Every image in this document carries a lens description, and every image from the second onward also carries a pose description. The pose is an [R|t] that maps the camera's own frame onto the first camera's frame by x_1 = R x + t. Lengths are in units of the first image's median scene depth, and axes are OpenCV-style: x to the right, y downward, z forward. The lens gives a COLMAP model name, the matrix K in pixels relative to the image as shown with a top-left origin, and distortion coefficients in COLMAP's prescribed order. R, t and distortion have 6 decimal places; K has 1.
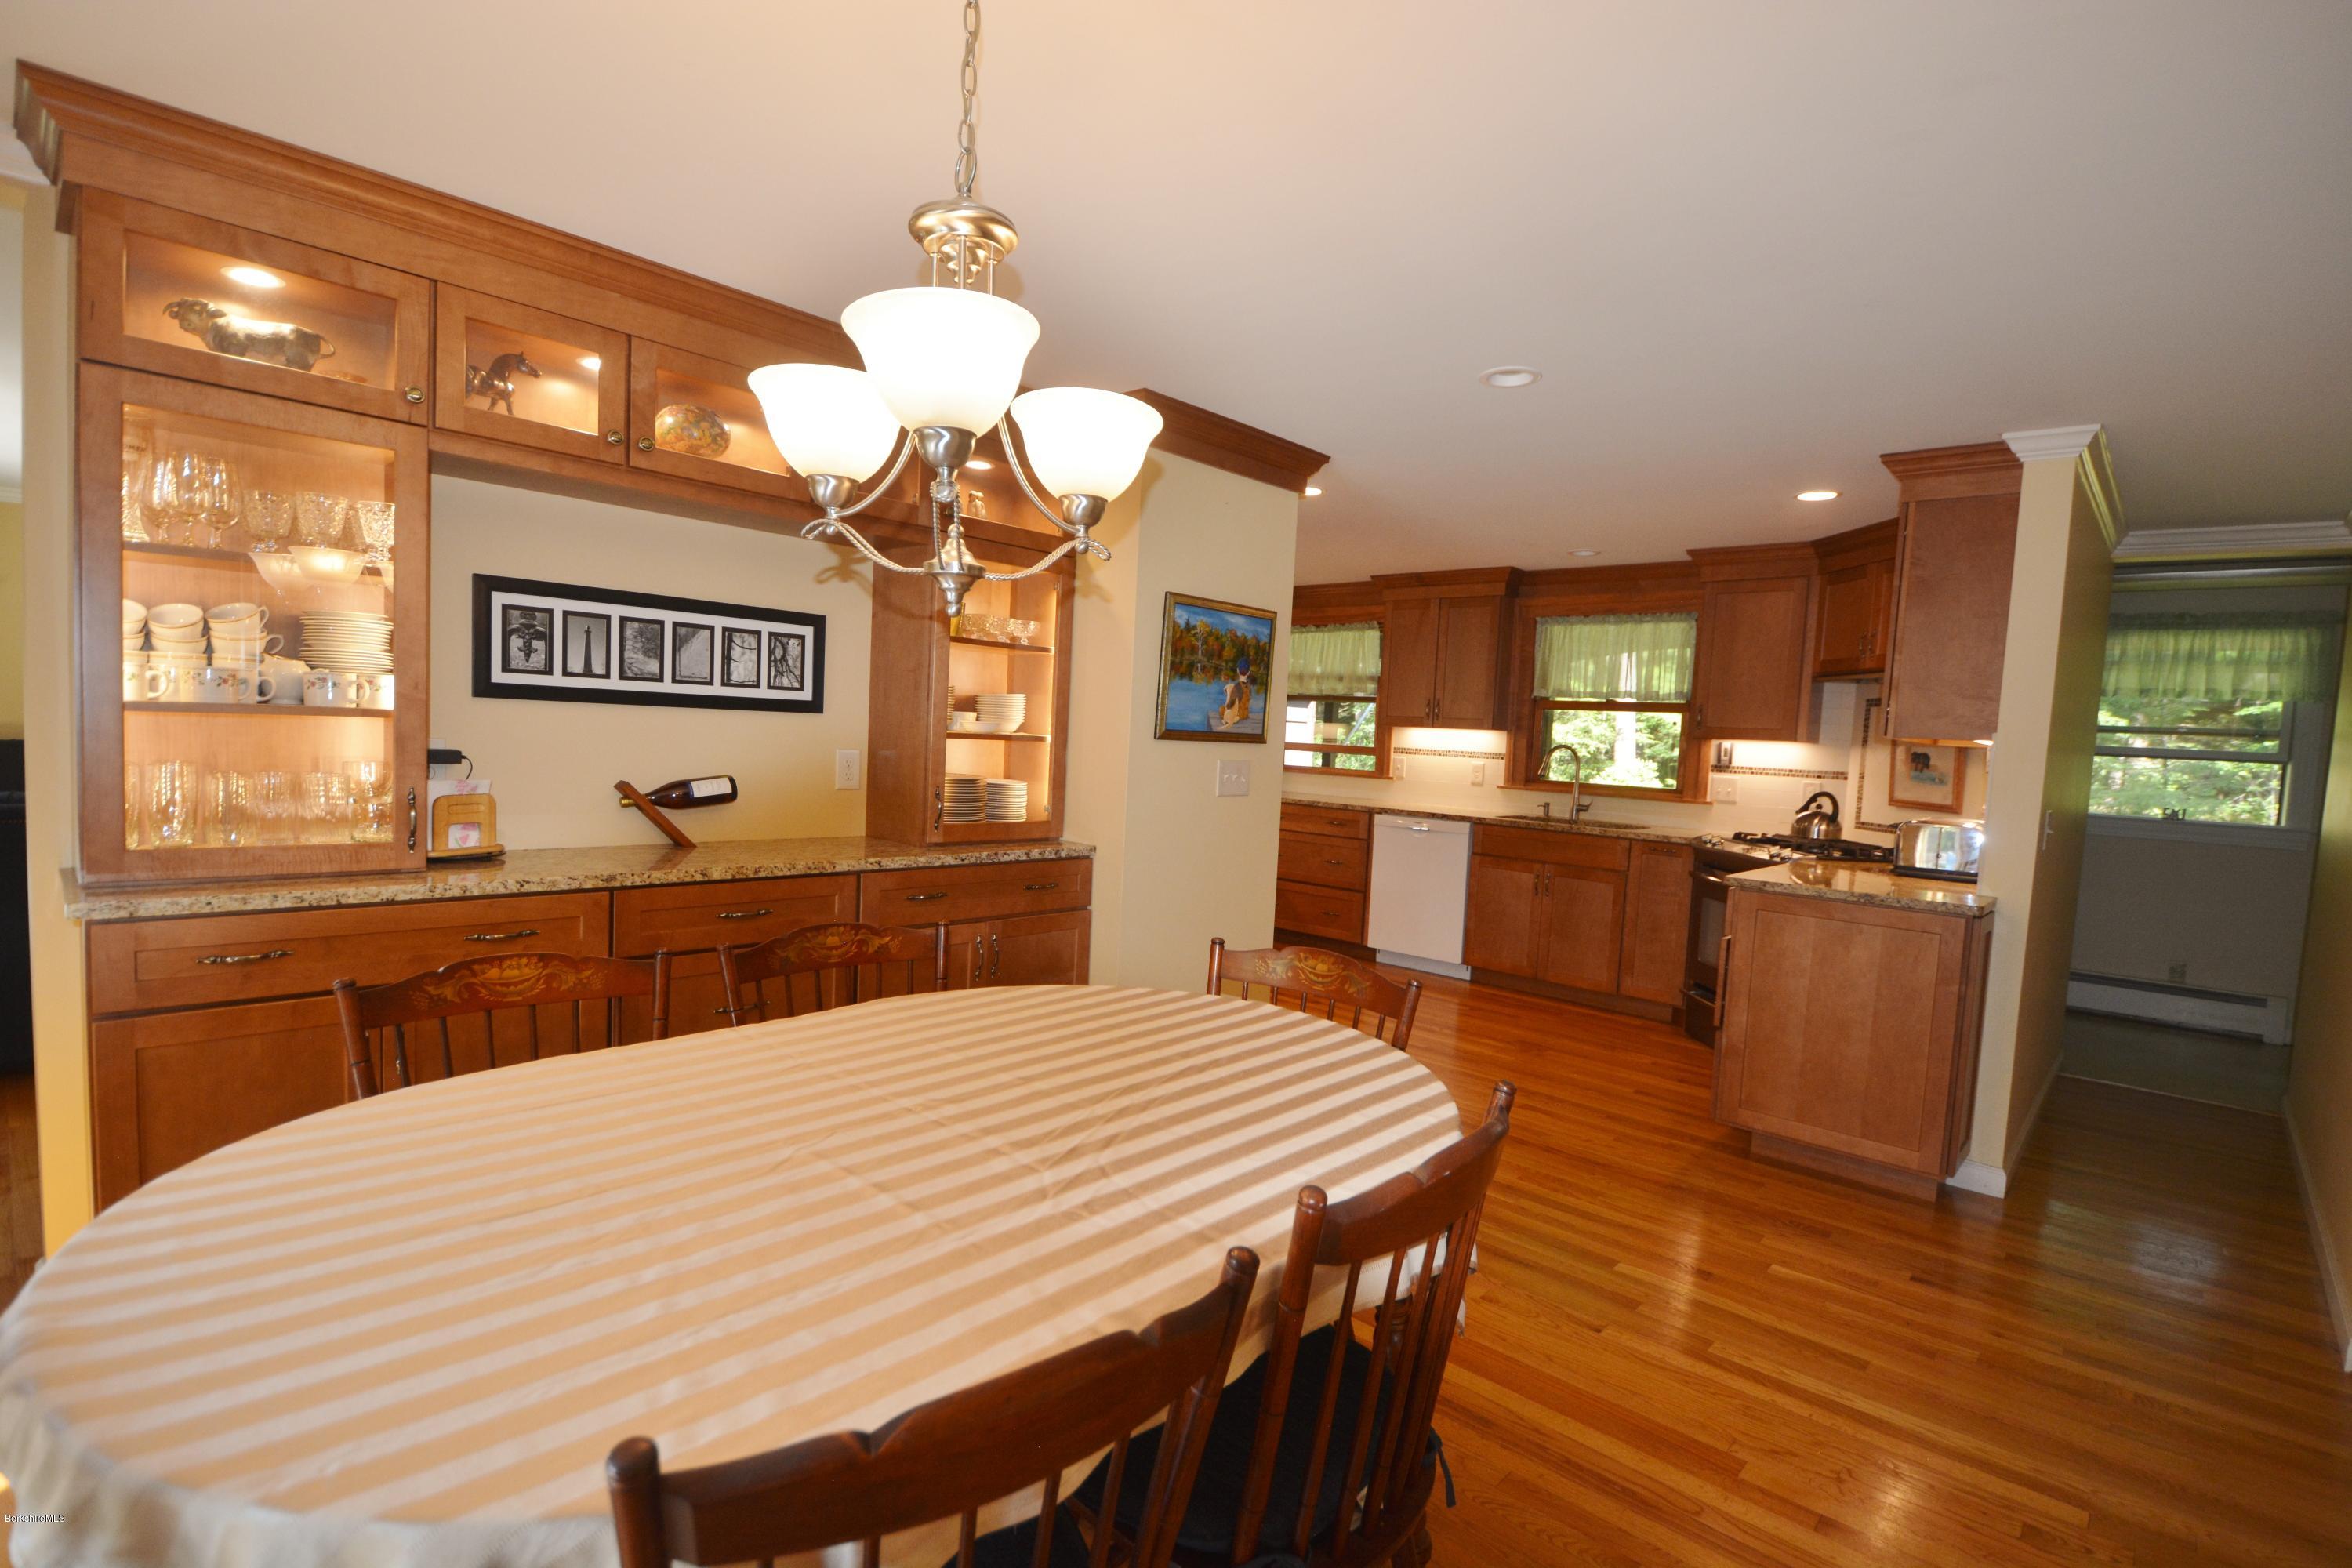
lens RADIAL K [[1124.3, 0, 1177.1], [0, 1124.3, 793.9], [0, 0, 1]] dist [0.019856, -0.021251]
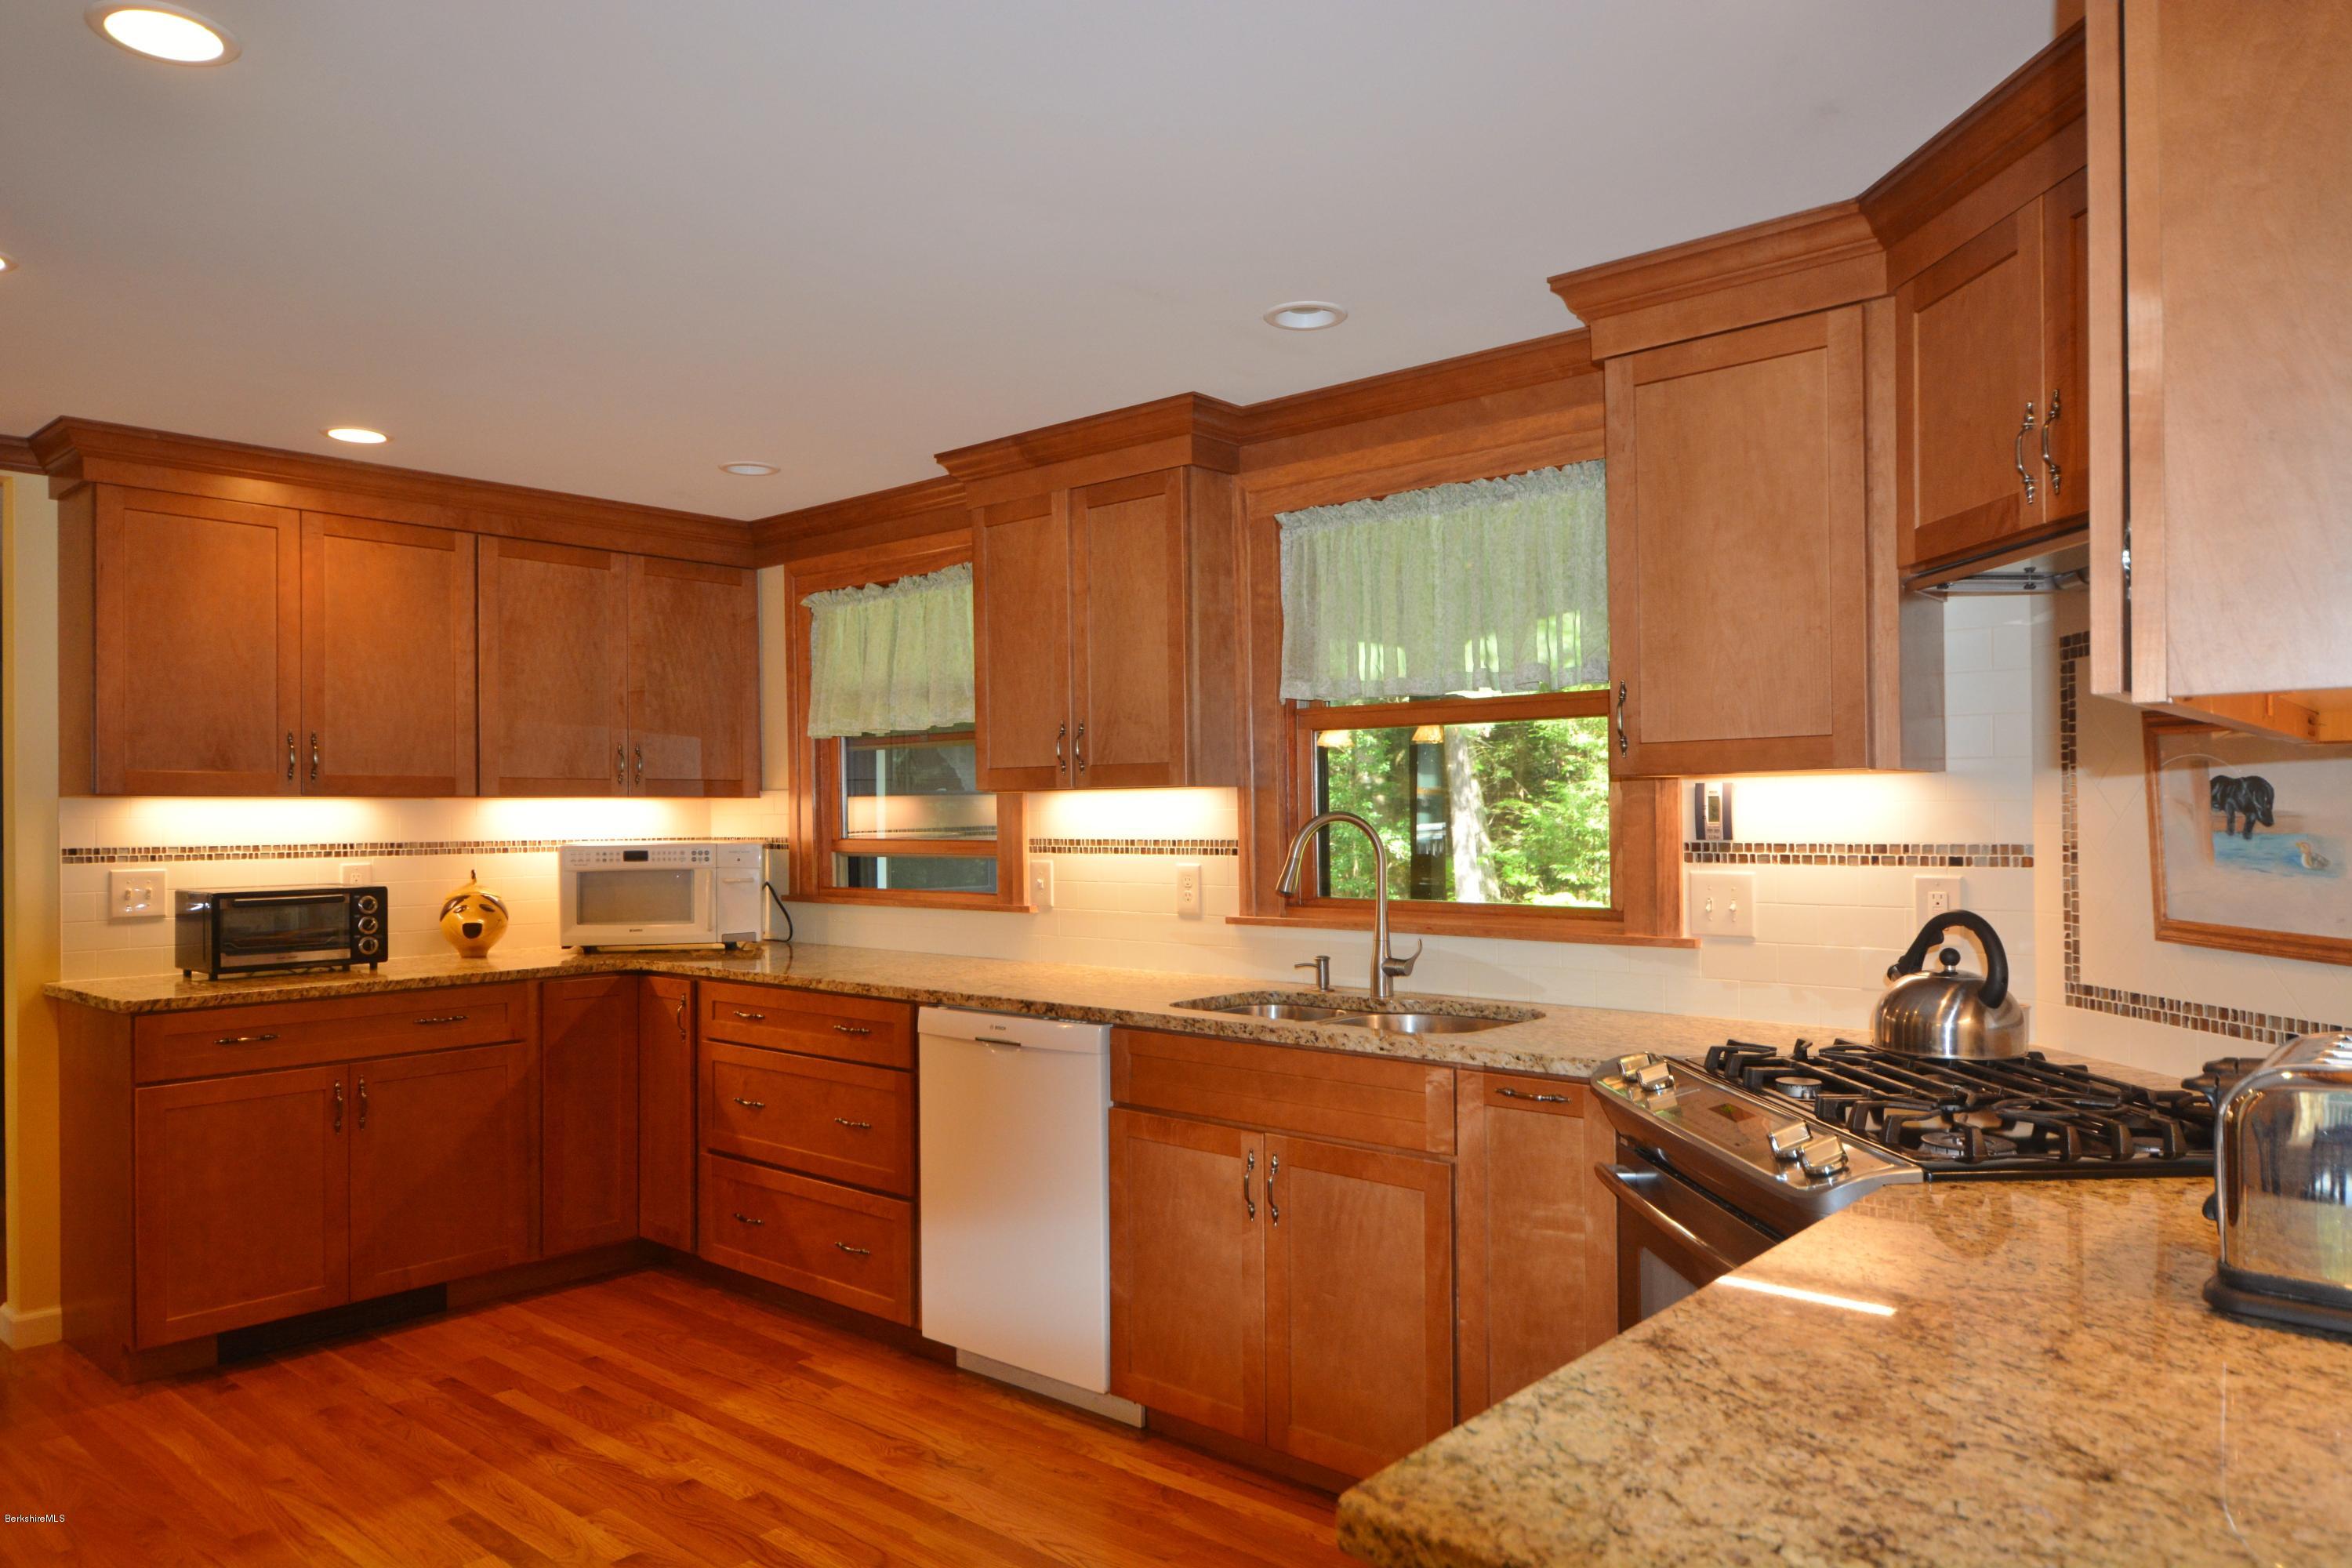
lens RADIAL K [[1539.4, 0, 1176.0], [0, 1539.4, 784.0], [0, 0, 1]] dist [-0.001002, -0.000802]
pose [[0.998151, -0.060468, 0.006166, 0.296957], [0.060762, 0.995277, -0.075708, -0.016430], [-0.001559, 0.075942, 0.997111, 0.473694]]
